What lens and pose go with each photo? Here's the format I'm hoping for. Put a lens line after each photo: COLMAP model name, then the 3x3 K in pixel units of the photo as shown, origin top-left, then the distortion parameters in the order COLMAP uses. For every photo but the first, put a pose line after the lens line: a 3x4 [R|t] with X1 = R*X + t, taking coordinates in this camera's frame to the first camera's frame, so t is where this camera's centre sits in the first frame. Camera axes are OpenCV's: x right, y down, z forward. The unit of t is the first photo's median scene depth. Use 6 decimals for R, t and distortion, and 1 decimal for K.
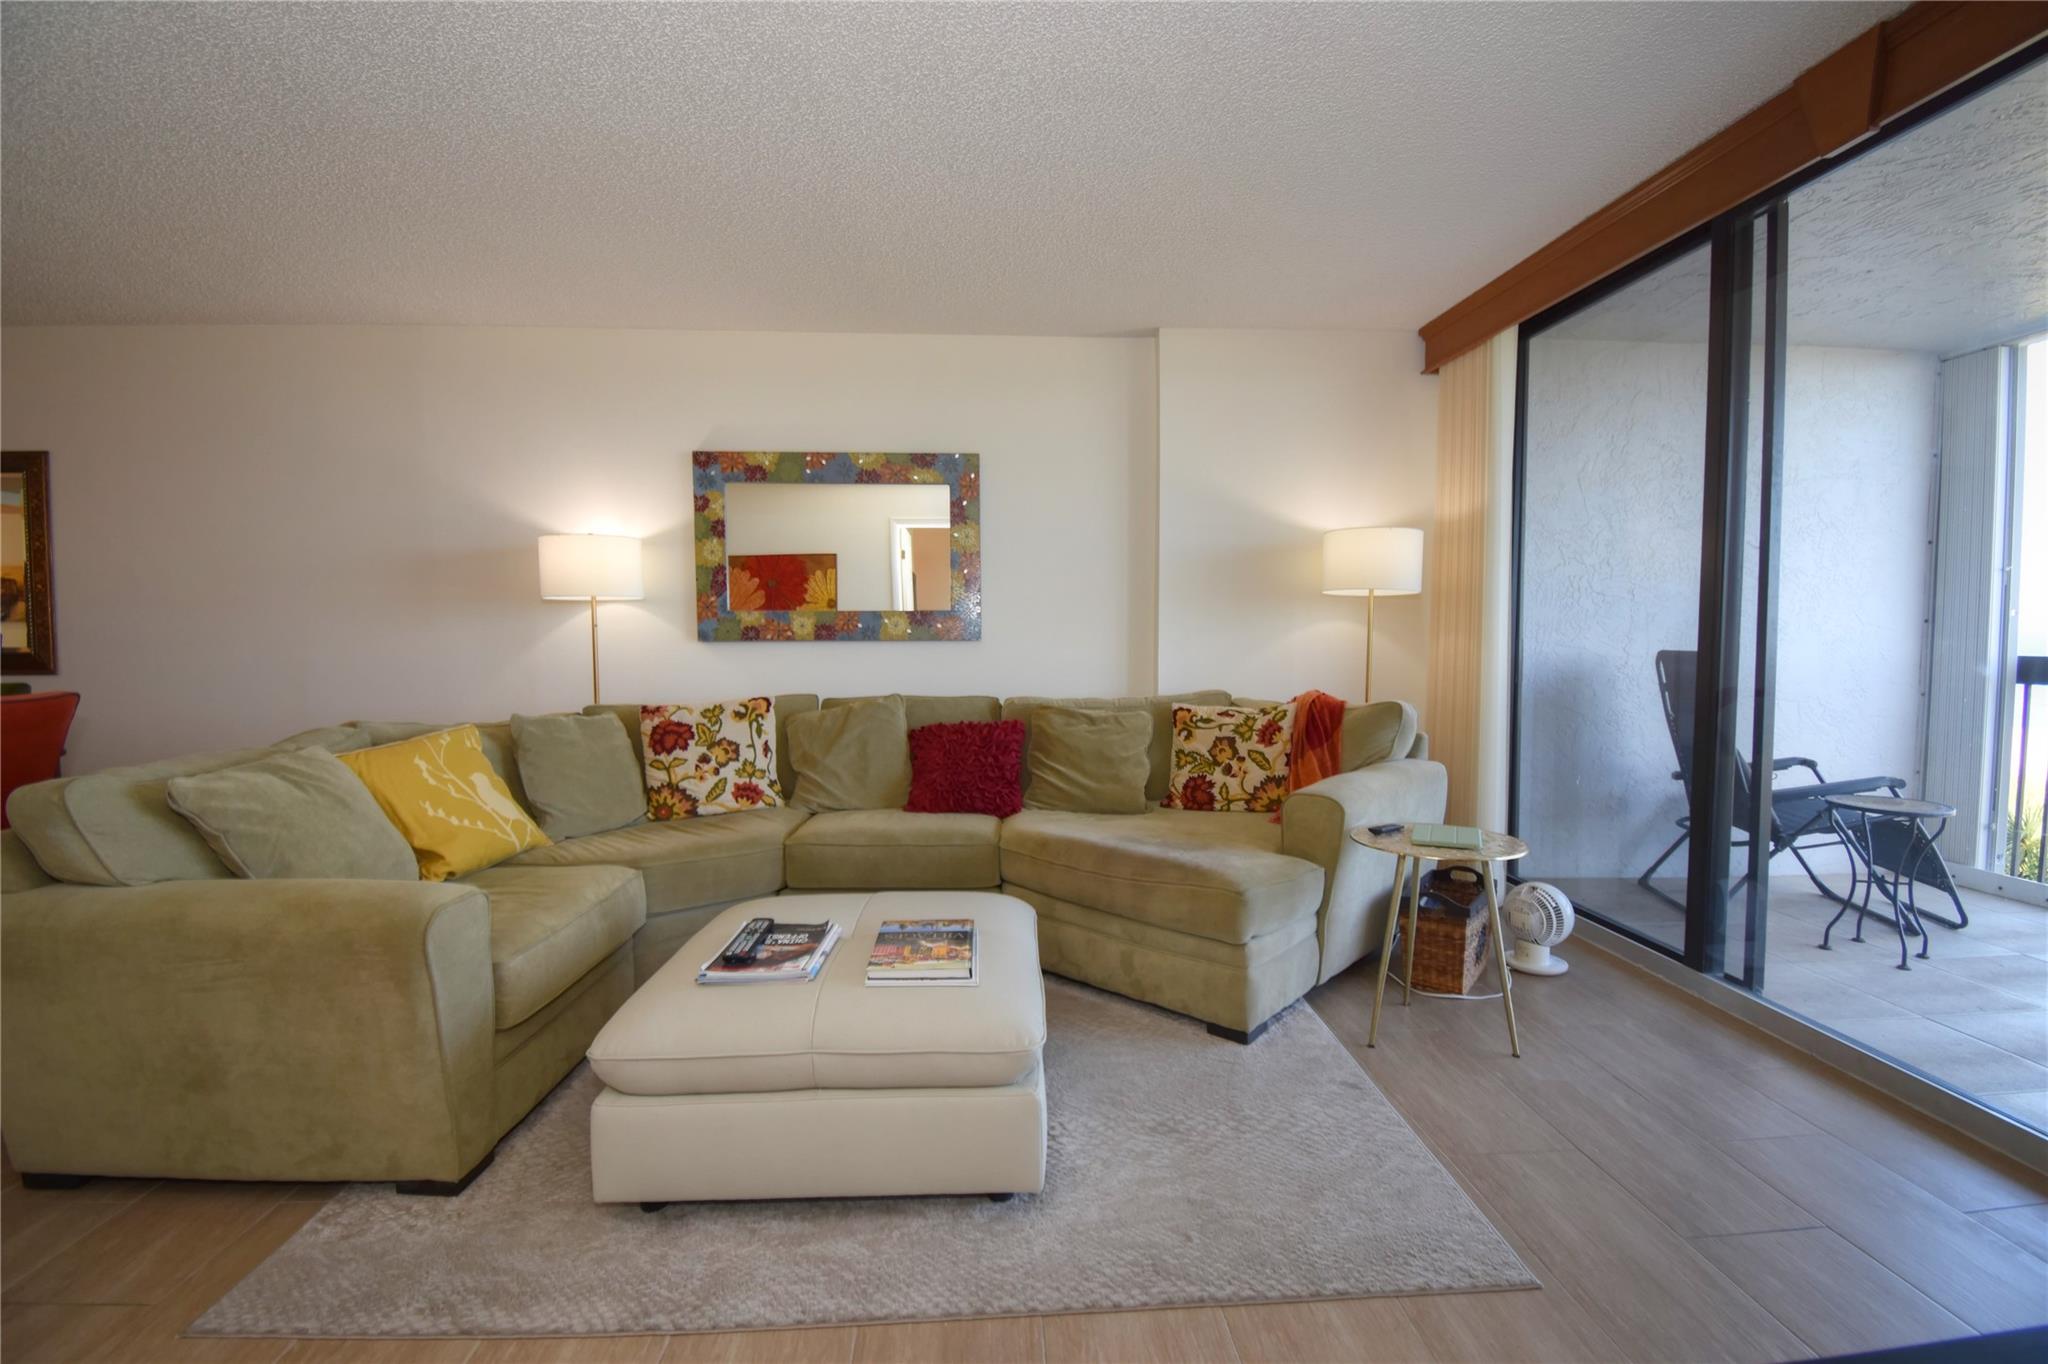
lens RADIAL K [[923.1, 0, 1030.8], [0, 923.1, 690.1], [0, 0, 1]] dist [0.023660, -0.020723]
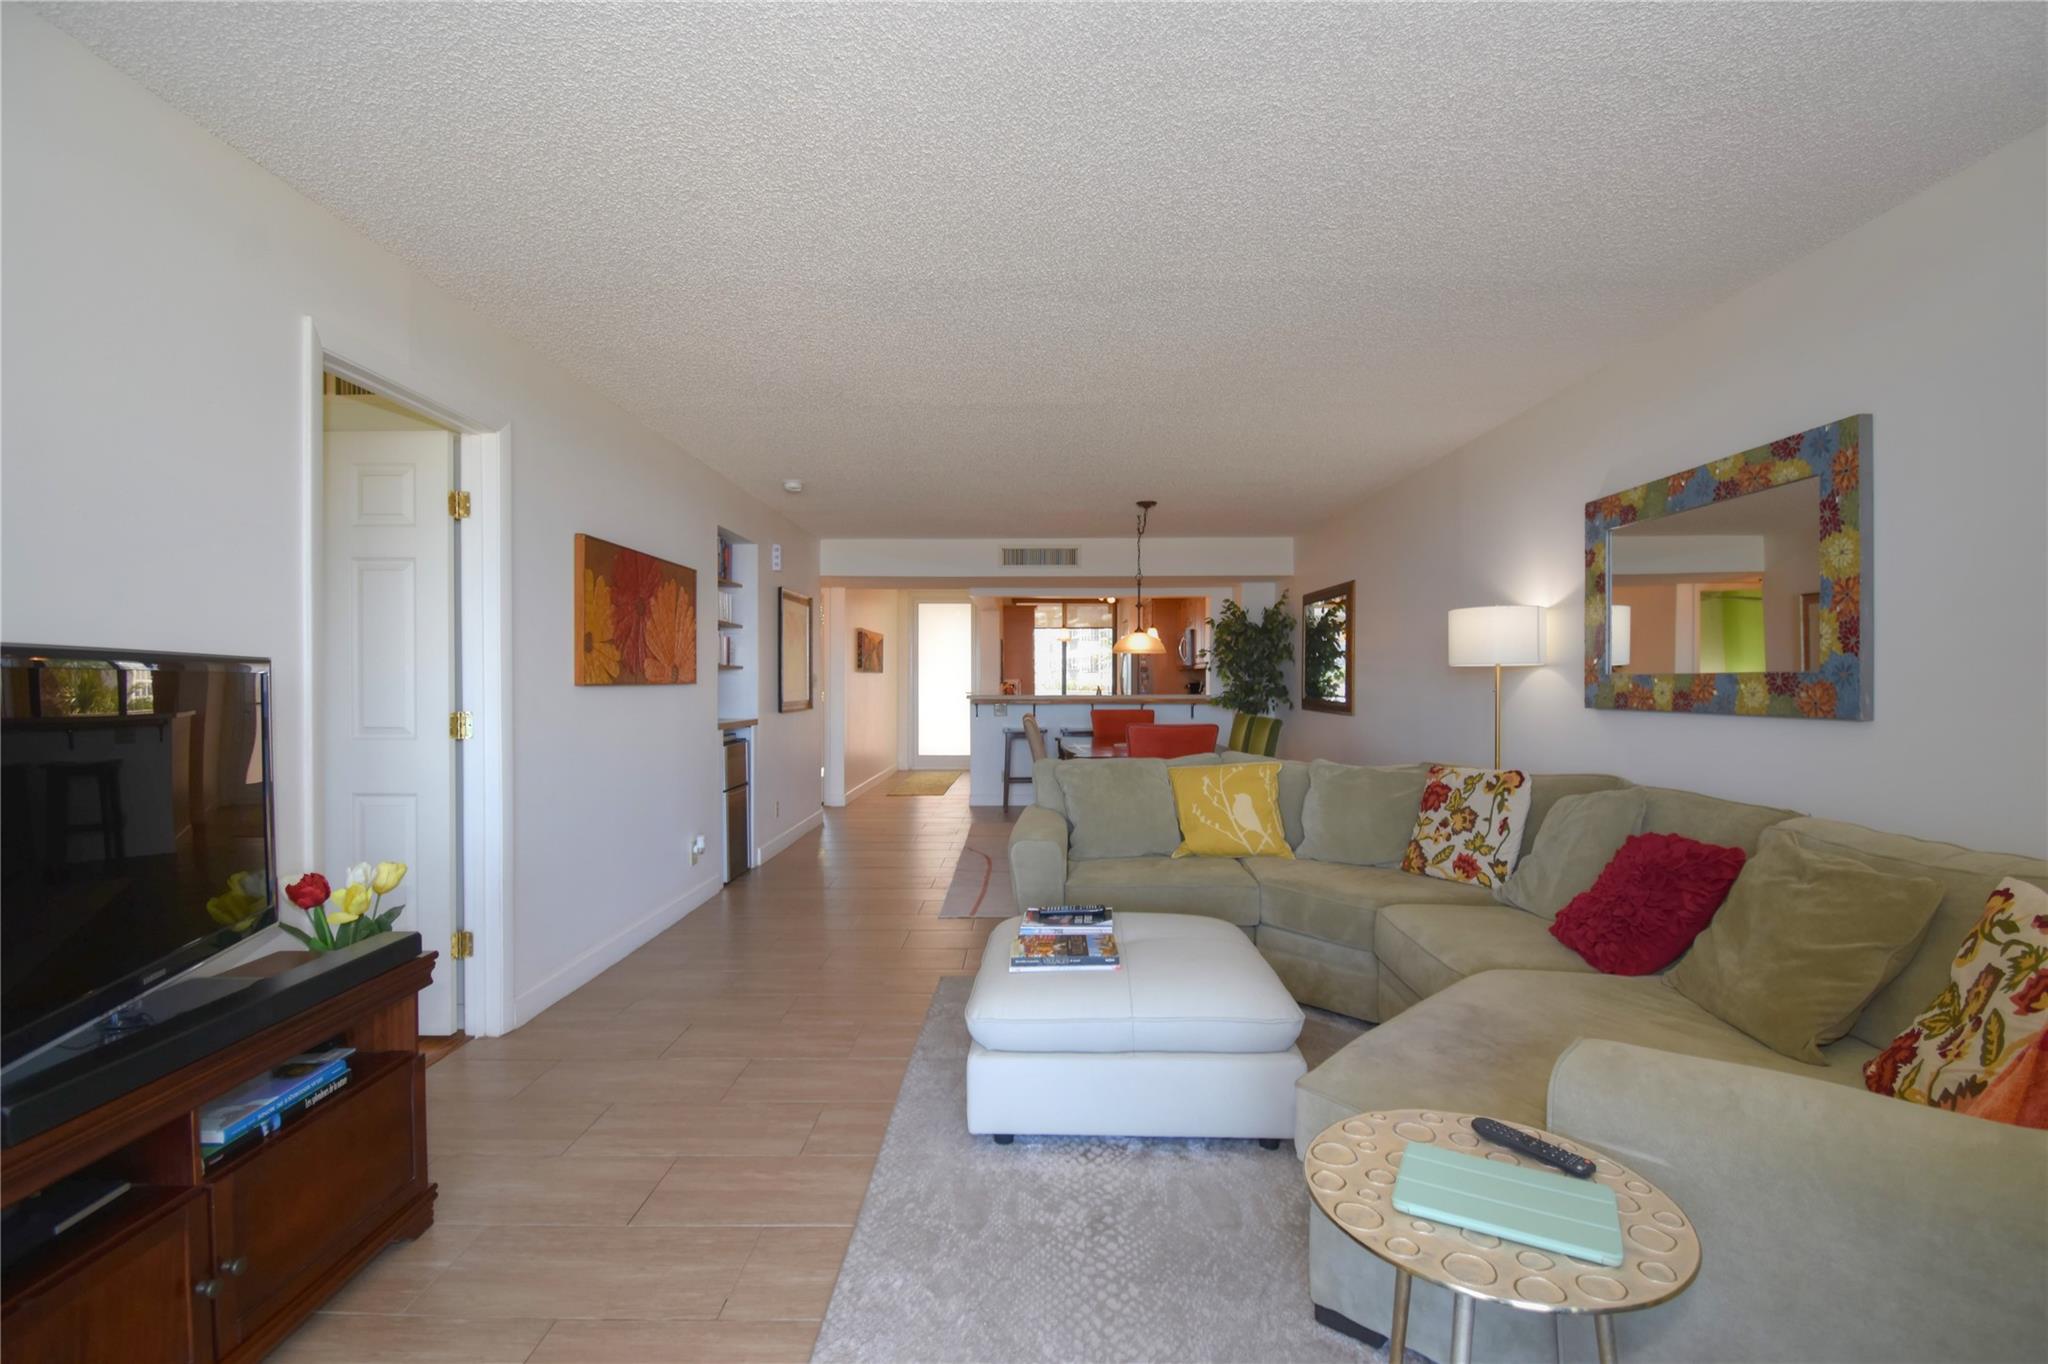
lens RADIAL K [[923.1, 0, 1030.8], [0, 923.1, 690.1], [0, 0, 1]] dist [0.023660, -0.020723]
pose [[-0.059365, 0.011082, -0.998175, 0.672733], [-0.063675, 0.997860, 0.014866, -0.056365], [0.996203, 0.064442, -0.058533, 0.578817]]
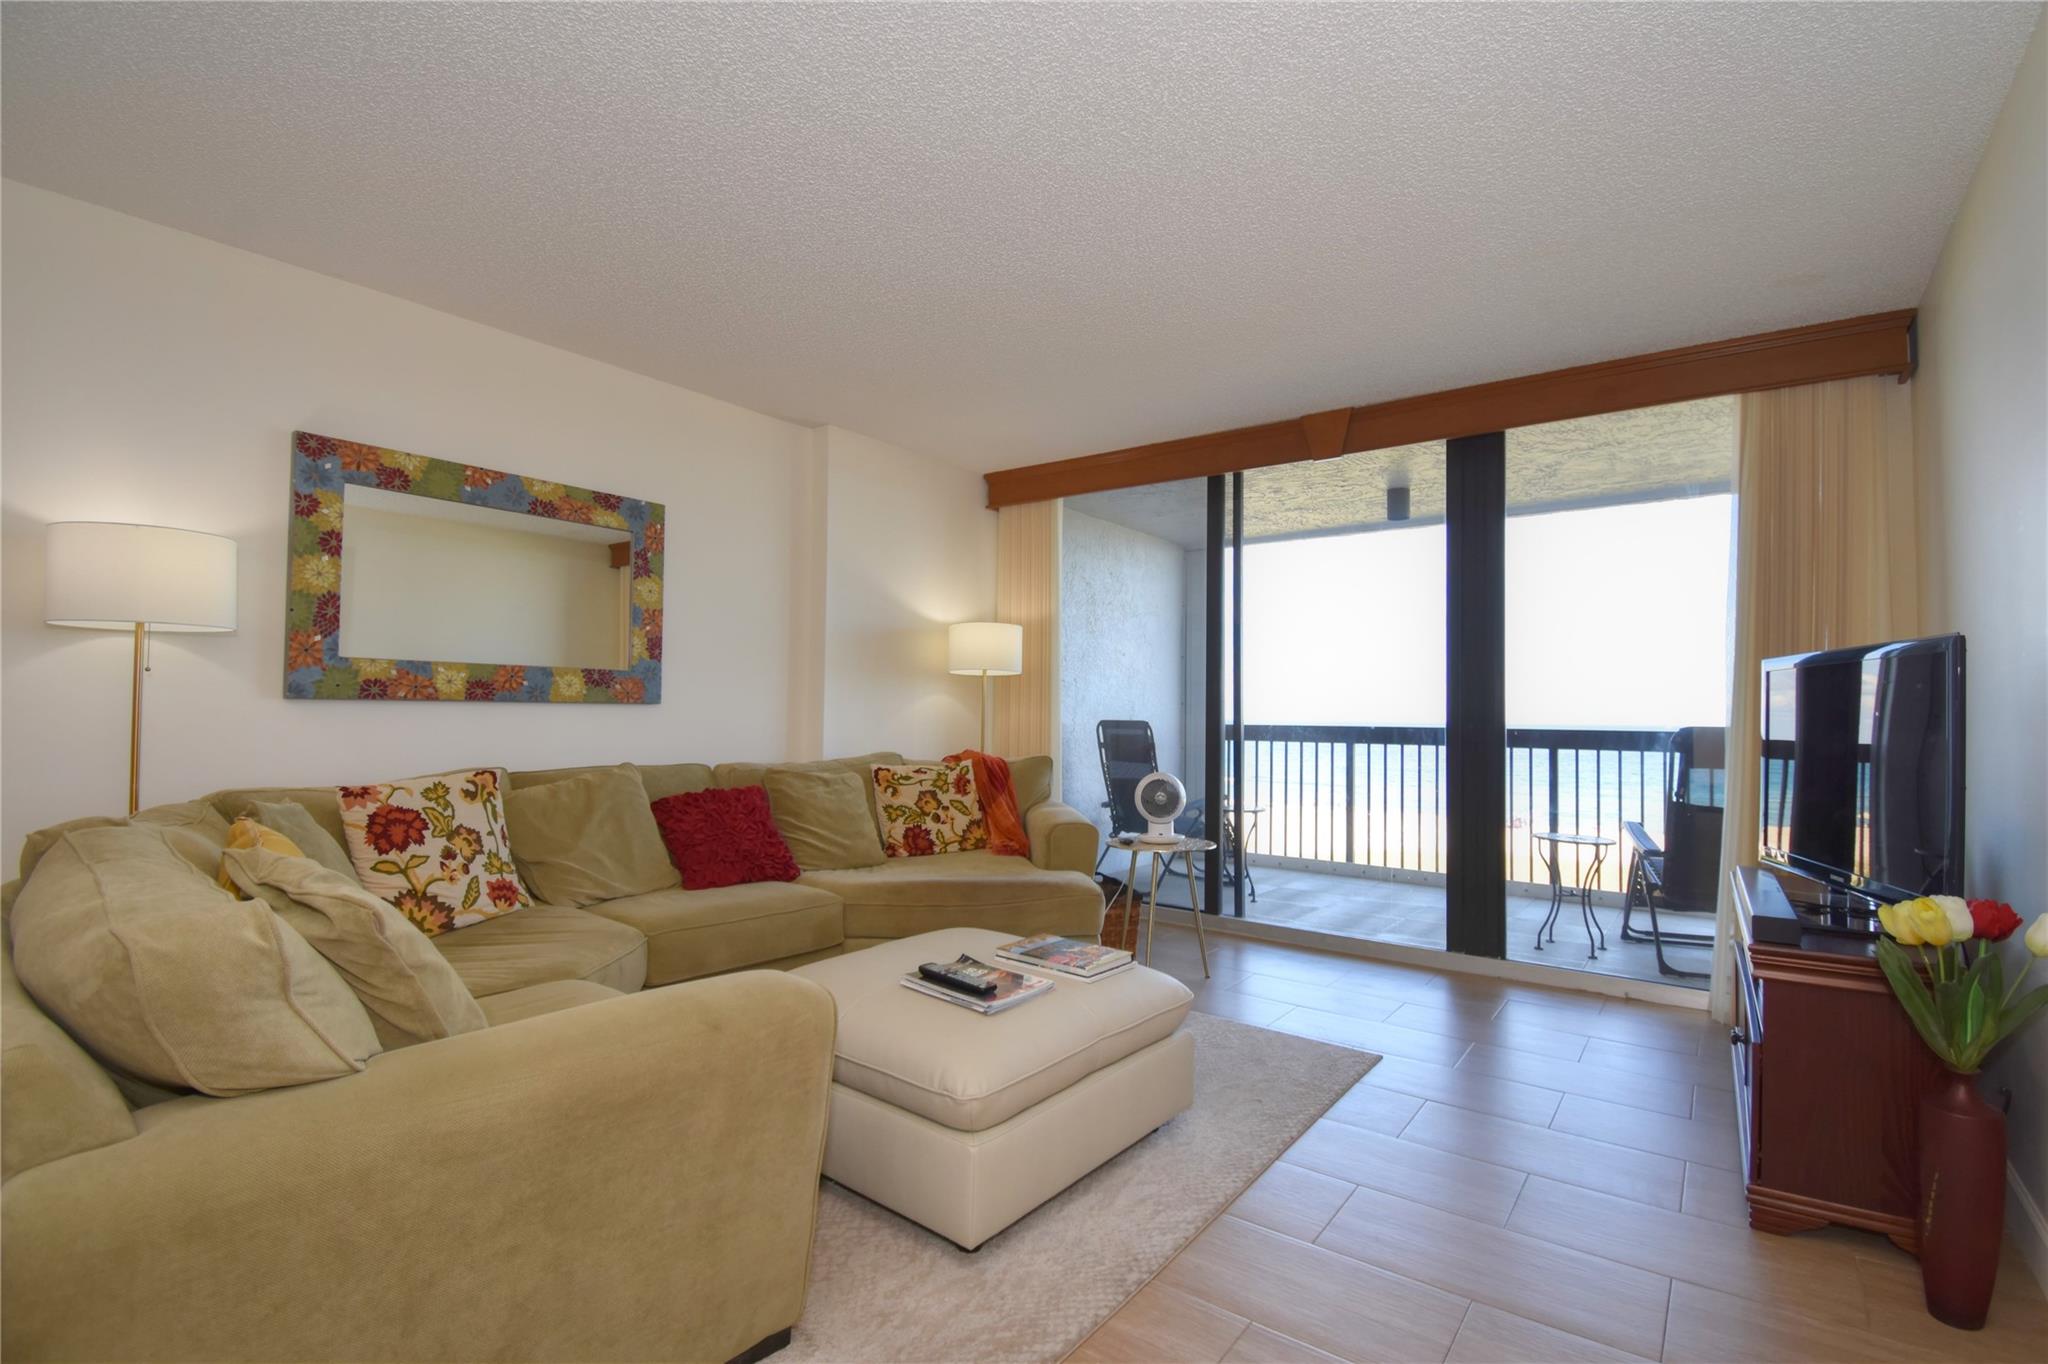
lens RADIAL K [[941.3, 0, 1048.1], [0, 941.3, 690.7], [0, 0, 1]] dist [0.001038, -0.000221]
pose [[0.634067, 0.030069, 0.772693, -0.619683], [0.036362, 0.996979, -0.068635, 0.012340], [-0.772422, 0.071616, 0.631058, 0.129779]]
